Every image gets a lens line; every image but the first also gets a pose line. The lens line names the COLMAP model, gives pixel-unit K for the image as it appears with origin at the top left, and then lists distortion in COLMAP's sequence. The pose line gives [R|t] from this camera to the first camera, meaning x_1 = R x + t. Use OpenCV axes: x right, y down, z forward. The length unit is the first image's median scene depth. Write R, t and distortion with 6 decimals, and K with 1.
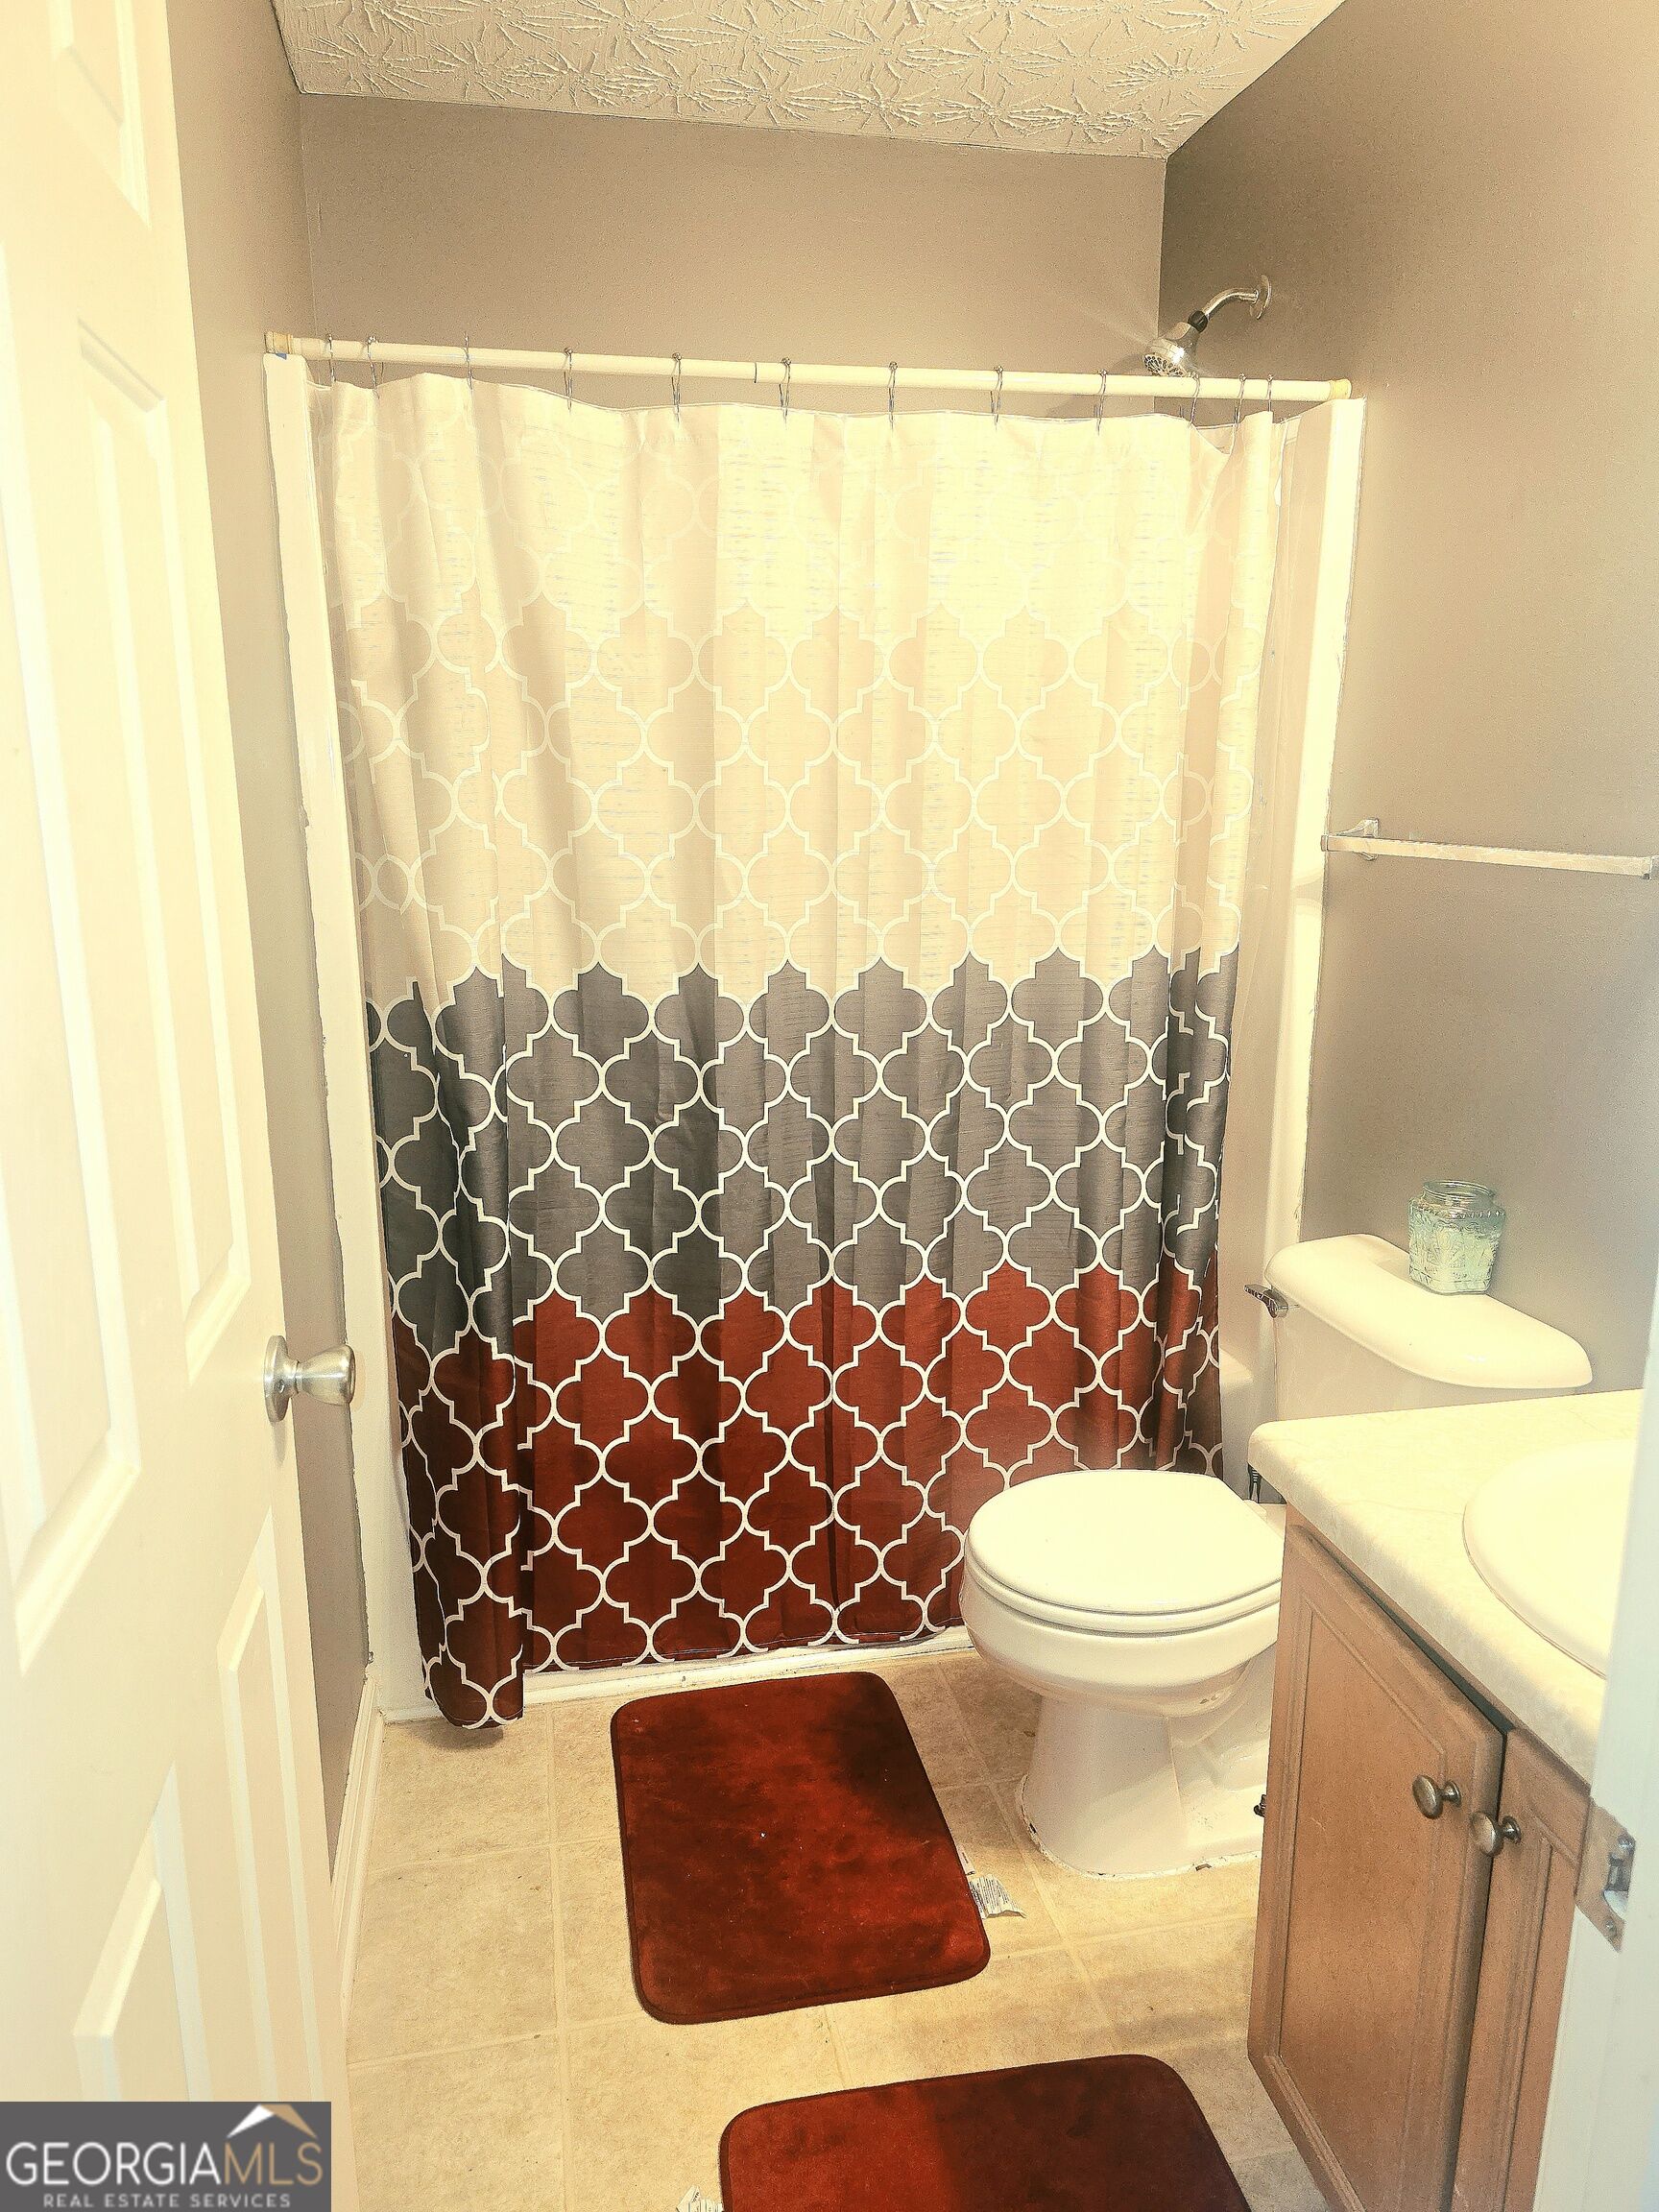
lens RADIAL K [[1470.6, 0, 829.5], [0, 1470.6, 1106.0], [0, 0, 1]] dist [0.052964, -0.074358]
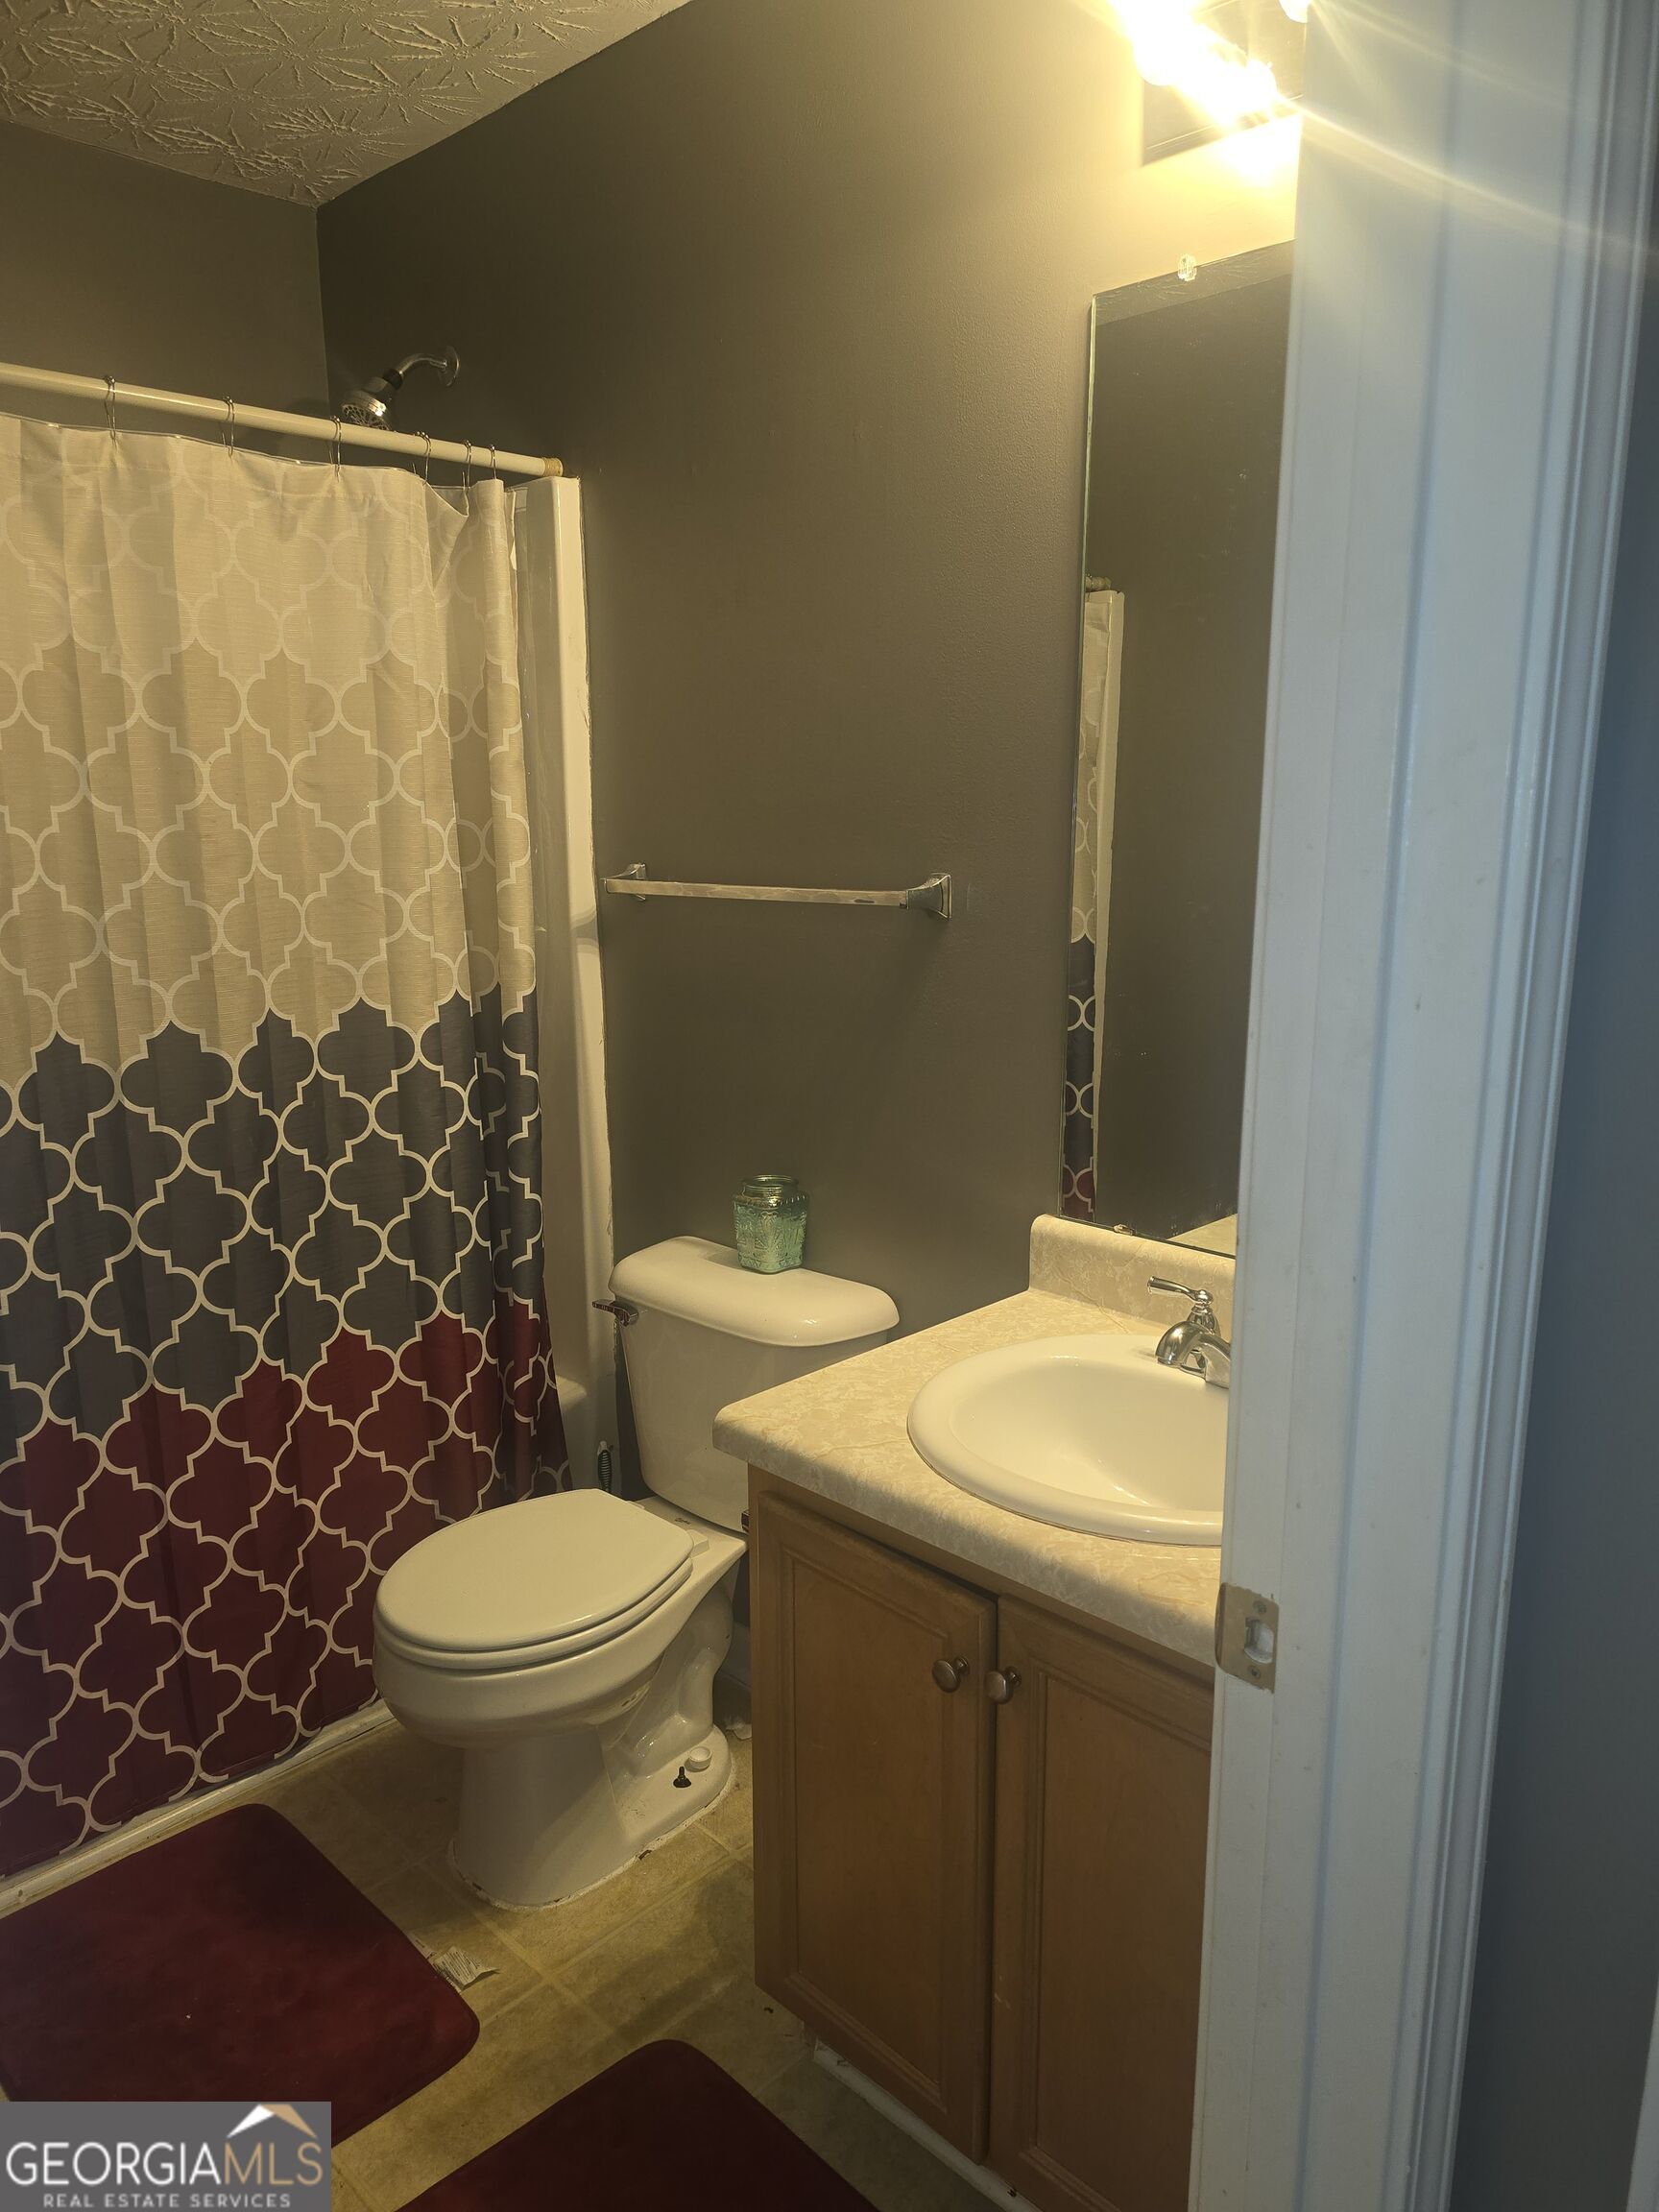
lens RADIAL K [[1467.3, 0, 830.4], [0, 1467.3, 1123.0], [0, 0, 1]] dist [0.046011, -0.067444]
pose [[0.819099, -0.118710, 0.561236, -0.149015], [0.129981, 0.991315, 0.019977, -0.004814], [-0.558733, 0.056587, 0.827415, 0.025025]]
